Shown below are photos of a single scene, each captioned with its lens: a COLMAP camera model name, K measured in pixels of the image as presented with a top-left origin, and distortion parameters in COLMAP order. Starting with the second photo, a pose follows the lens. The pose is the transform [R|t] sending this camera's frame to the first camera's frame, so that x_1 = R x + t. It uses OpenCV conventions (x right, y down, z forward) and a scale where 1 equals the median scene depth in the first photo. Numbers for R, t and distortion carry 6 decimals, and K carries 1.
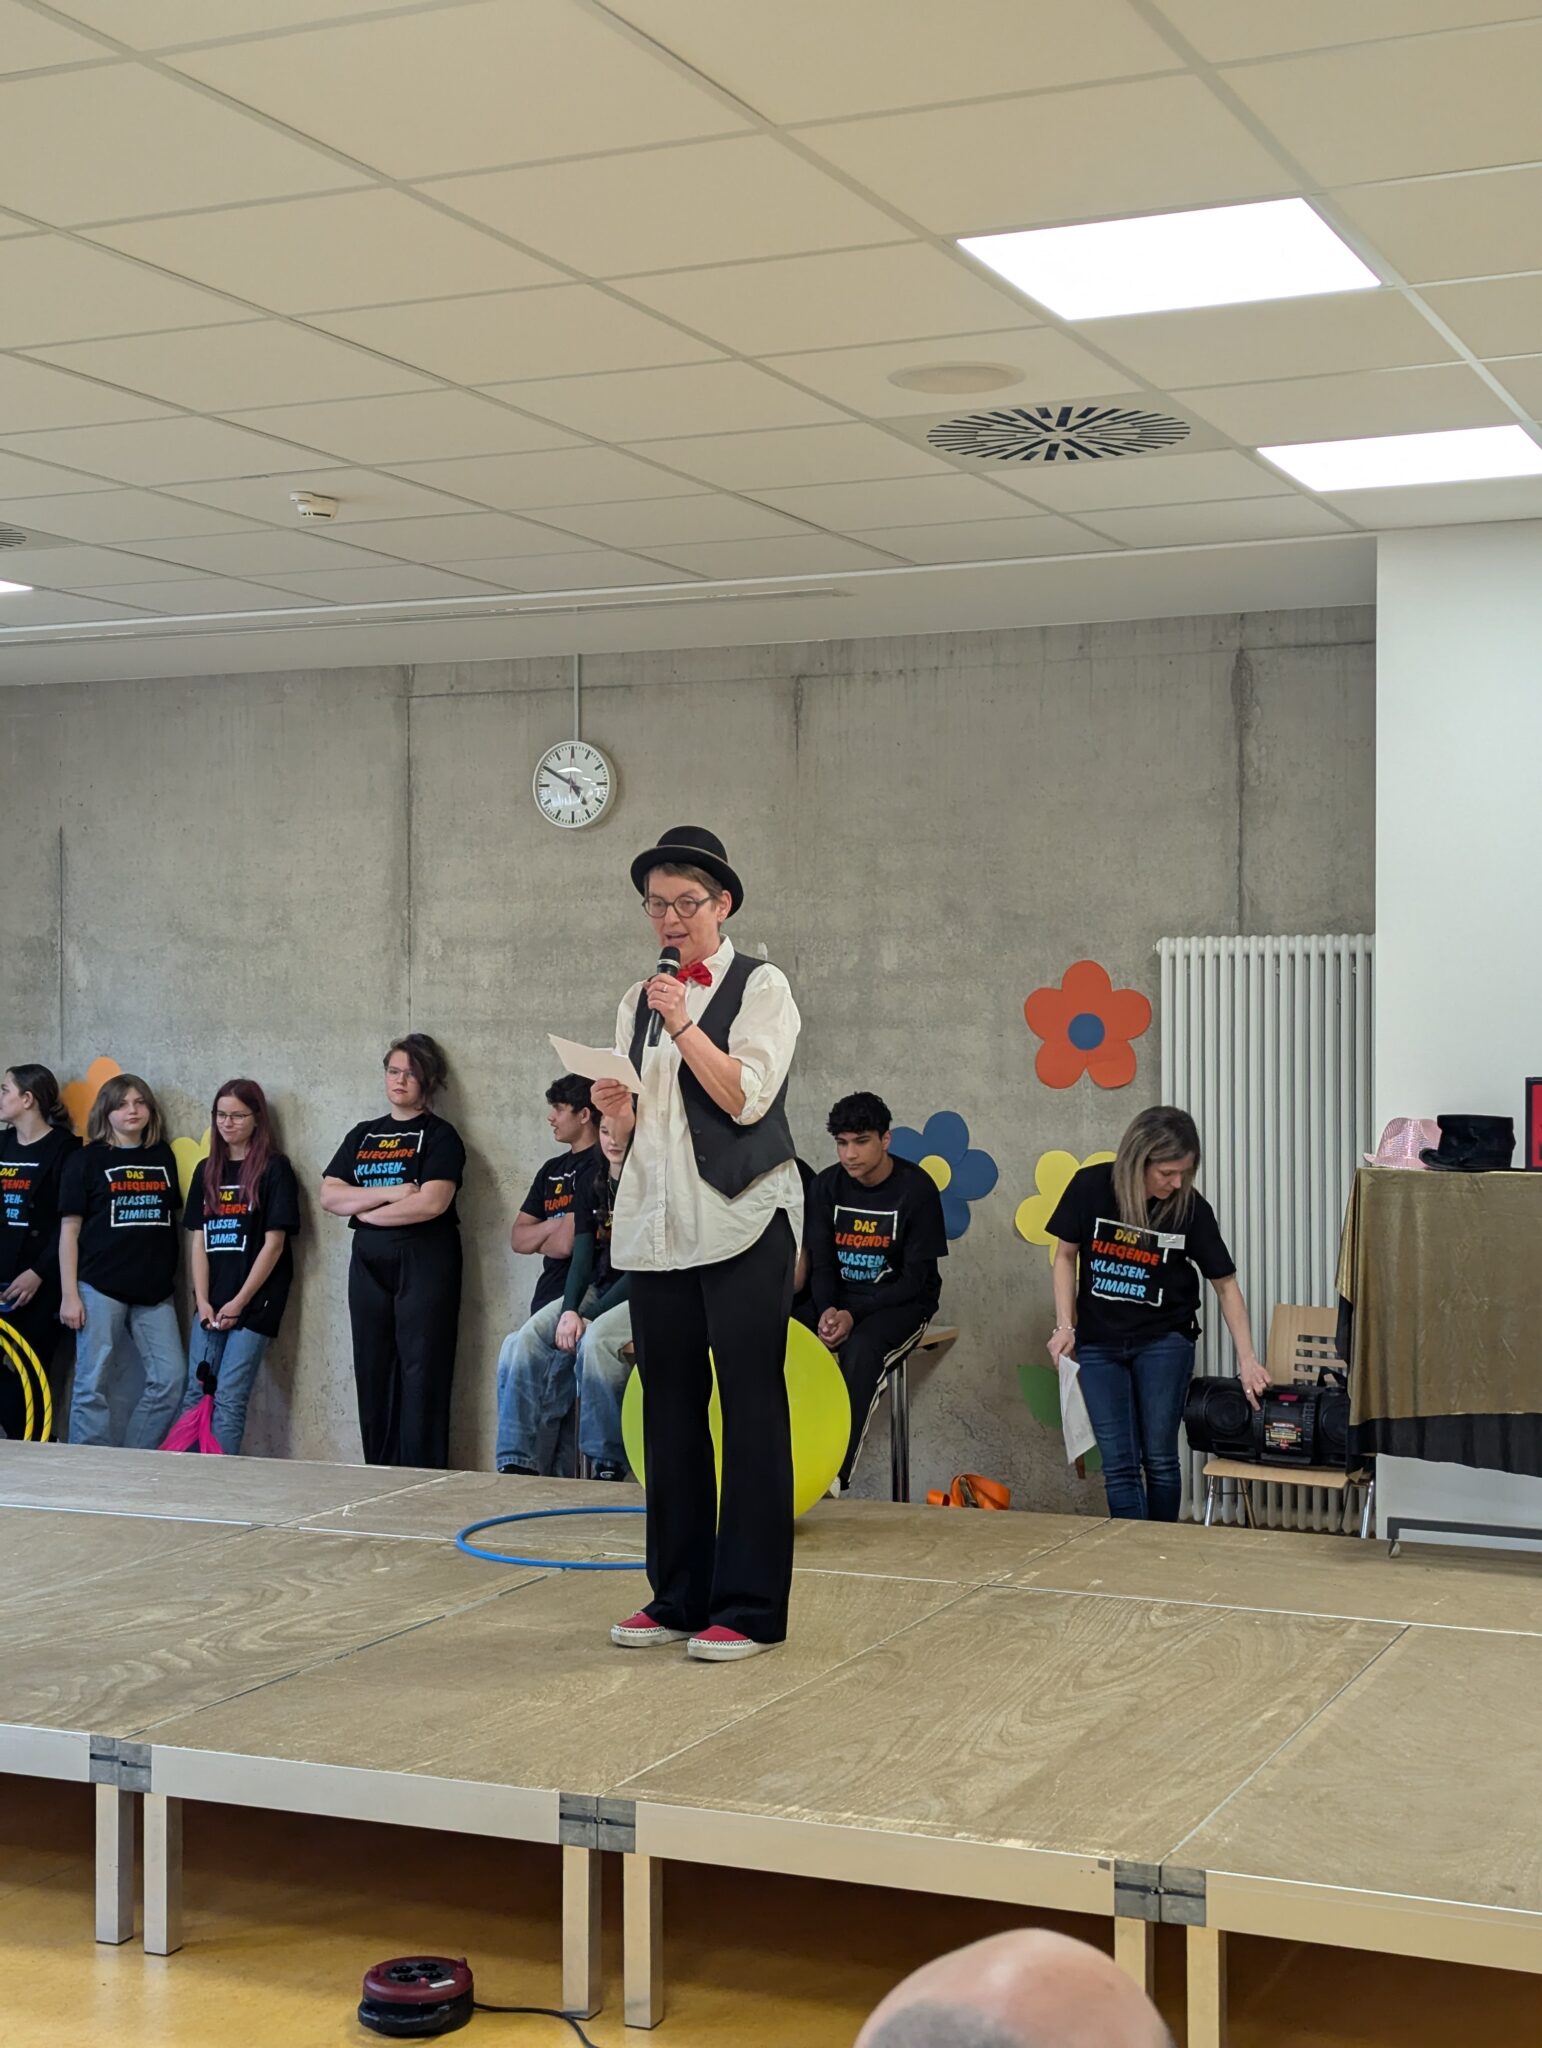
lens RADIAL K [[2857.7, 0, 771.0], [0, 2857.7, 1024.0], [0, 0, 1]] dist [0.226209, -0.675853]
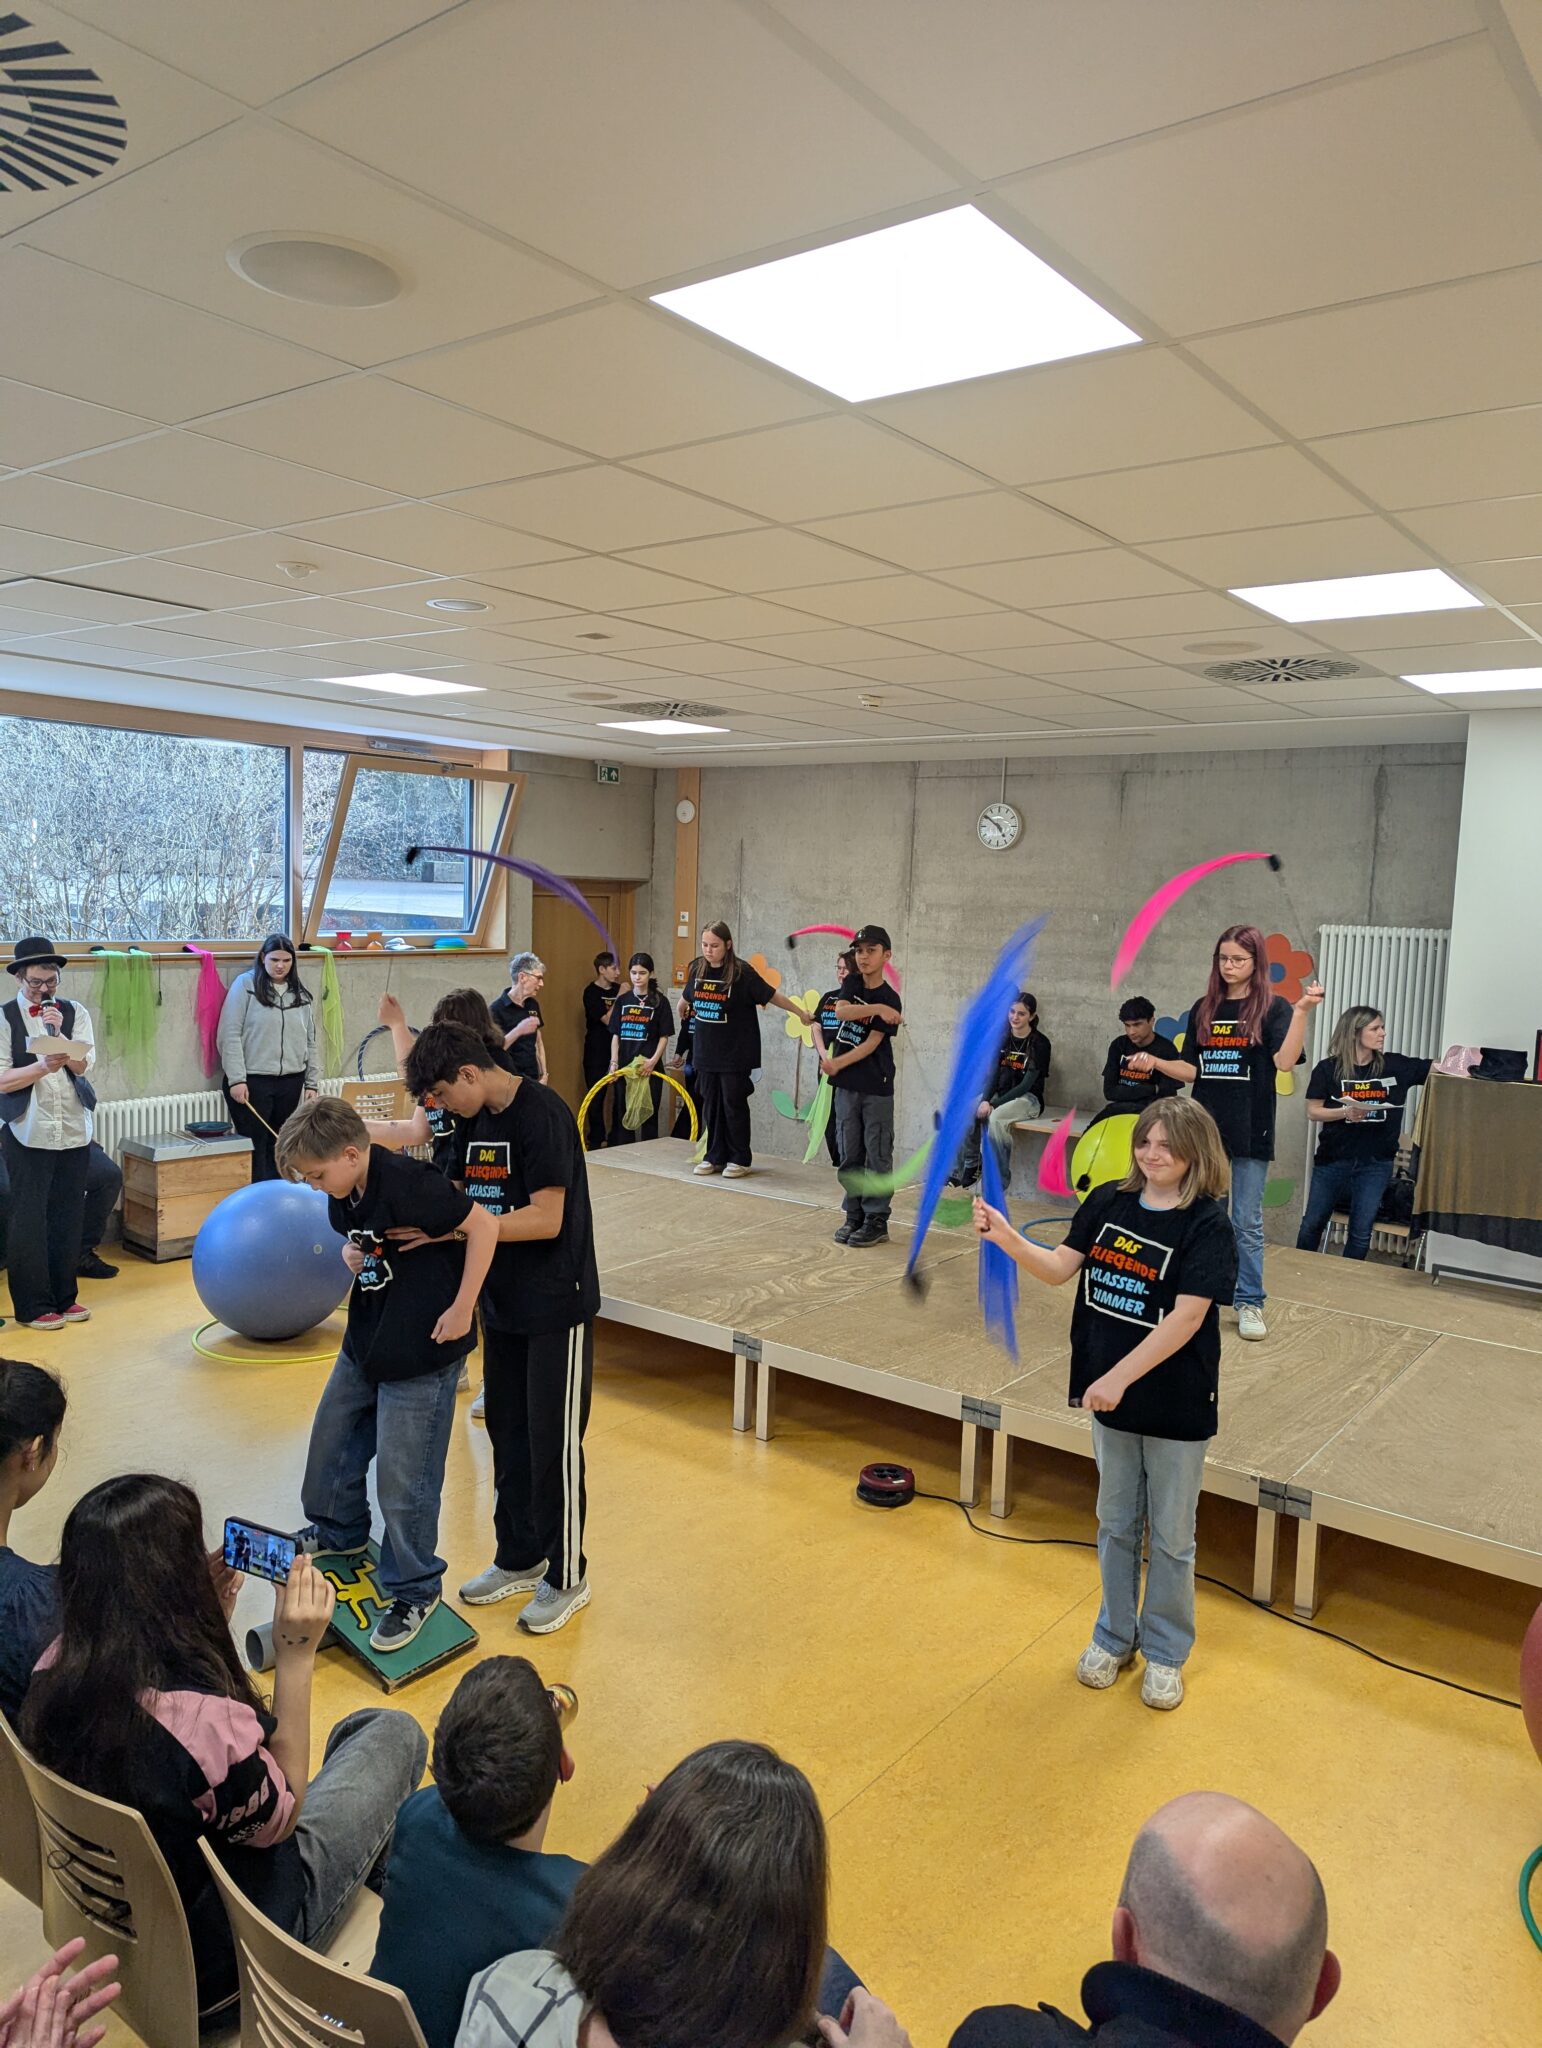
lens RADIAL K [[1444.5, 0, 762.8], [0, 1444.5, 1014.4], [0, 0, 1]] dist [0.079874, -0.064444]
pose [[0.973275, 0.055894, -0.222738, 0.000268], [-0.038367, 0.995872, 0.082259, -0.036943], [0.226416, -0.071515, 0.971402, 0.017987]]
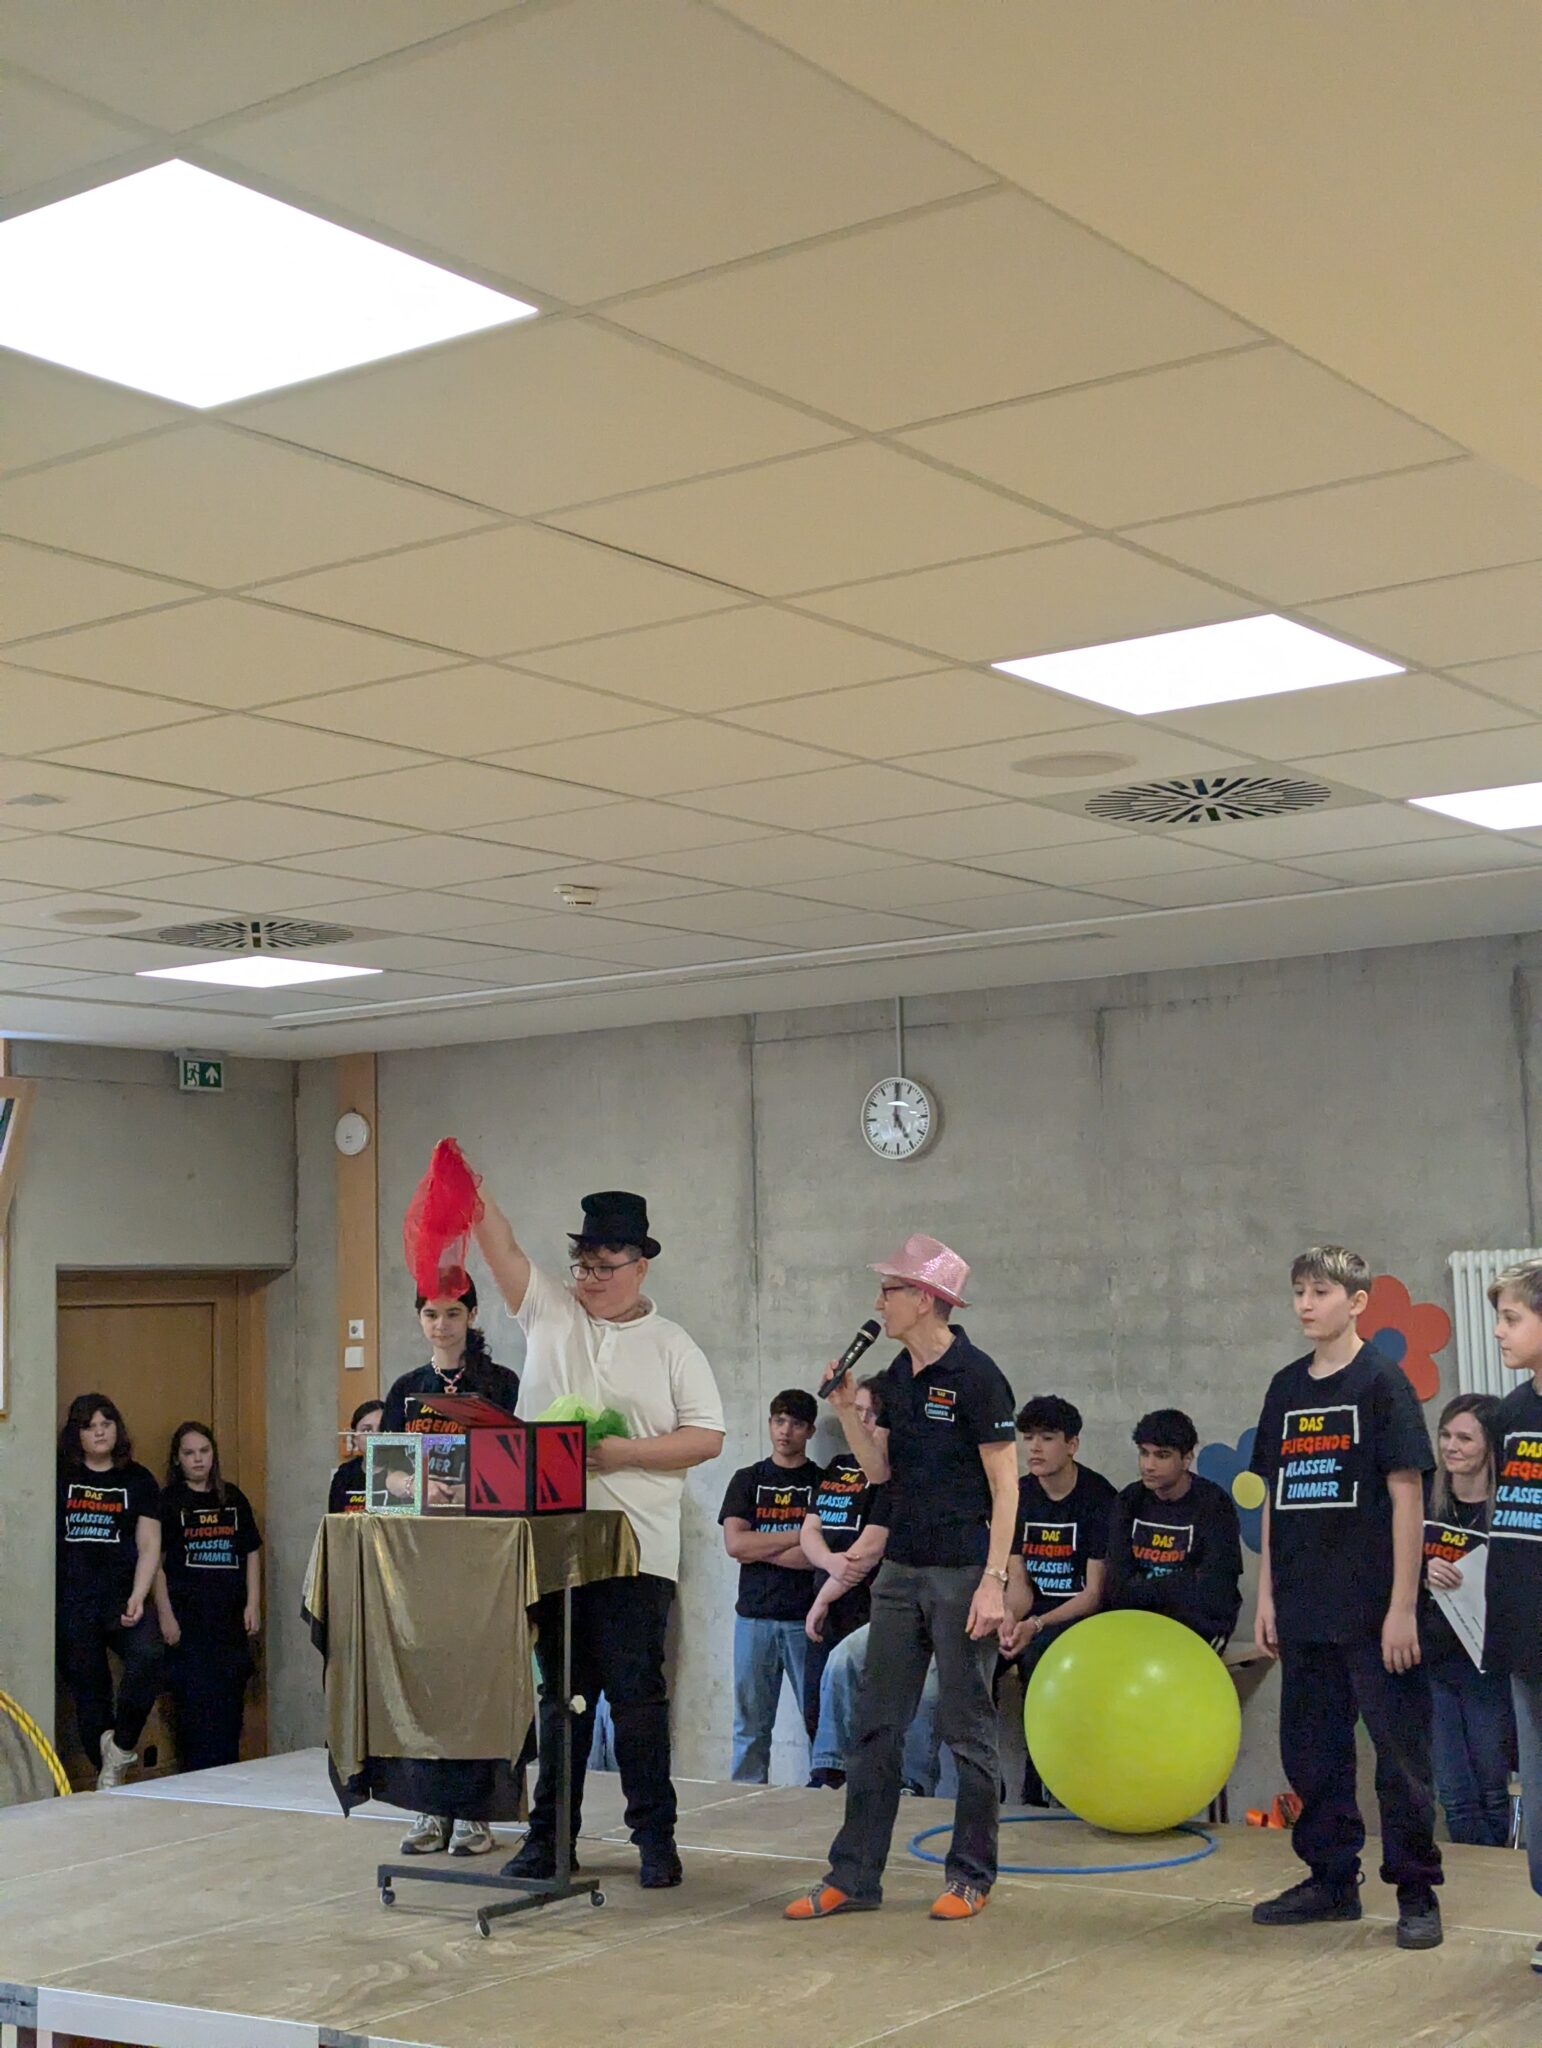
lens RADIAL K [[2844.8, 0, 774.7], [0, 2844.8, 984.3], [0, 0, 1]] dist [0.190797, -0.514520]
pose [[0.982252, -0.046714, -0.181653, 0.092237], [0.024499, 0.992145, -0.122667, -0.005261], [0.185957, 0.116040, 0.975682, -0.050287]]
